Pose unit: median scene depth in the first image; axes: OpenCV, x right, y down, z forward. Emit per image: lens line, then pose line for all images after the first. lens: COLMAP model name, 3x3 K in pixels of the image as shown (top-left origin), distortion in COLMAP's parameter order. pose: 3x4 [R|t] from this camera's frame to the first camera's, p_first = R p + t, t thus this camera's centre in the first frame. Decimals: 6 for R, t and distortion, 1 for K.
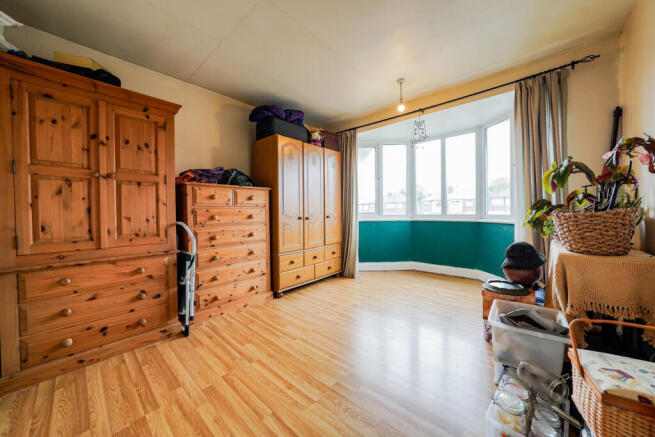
lens RADIAL K [[230.3, 0, 327.5], [0, 230.3, 218.5], [0, 0, 1]] dist [0.000164, -0.000002]
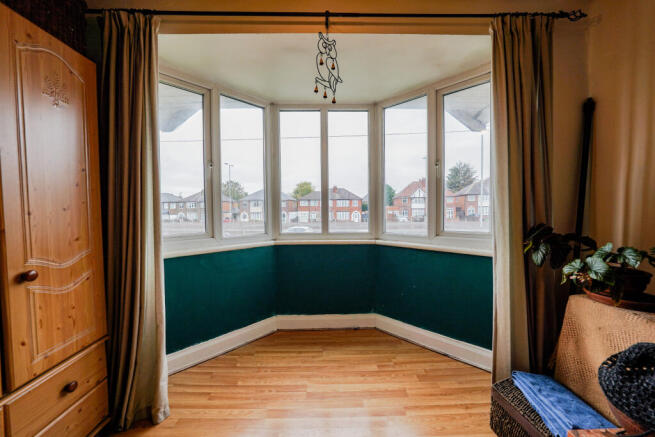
lens RADIAL K [[235.3, 0, 325.2], [0, 235.3, 219.3], [0, 0, 1]] dist [-0.019772, 0.000151]
pose [[0.731602, -0.017722, 0.681502, 0.070743], [0.022402, 0.999747, 0.001948, -0.058957], [-0.681364, 0.013842, 0.731814, 0.550294]]
